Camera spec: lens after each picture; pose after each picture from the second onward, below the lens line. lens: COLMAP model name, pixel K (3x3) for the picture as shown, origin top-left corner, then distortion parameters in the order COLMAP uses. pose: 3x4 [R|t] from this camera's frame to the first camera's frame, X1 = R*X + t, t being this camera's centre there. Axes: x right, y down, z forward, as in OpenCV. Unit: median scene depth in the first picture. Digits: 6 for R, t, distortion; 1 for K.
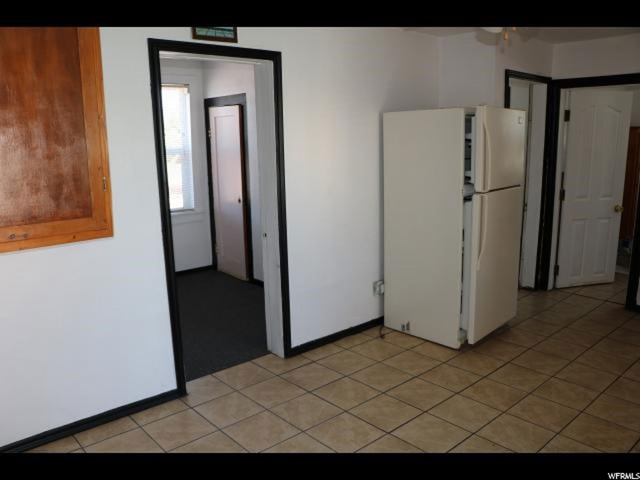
lens RADIAL K [[519.8, 0, 320.0], [0, 519.8, 240.0], [0, 0, 1]] dist [-0.002451, -0.000730]
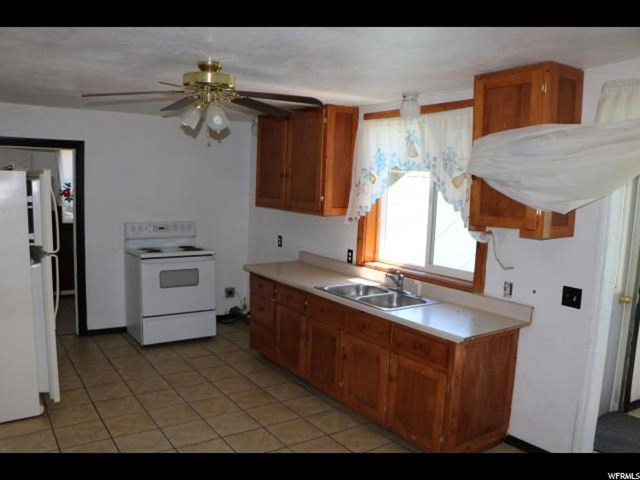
lens RADIAL K [[519.8, 0, 320.0], [0, 519.8, 240.0], [0, 0, 1]] dist [-0.002451, -0.000730]
pose [[0.157942, -0.081770, 0.984057, -0.617917], [0.142679, 0.987997, 0.059198, -0.101653], [-0.977086, 0.131055, 0.167713, 0.301026]]
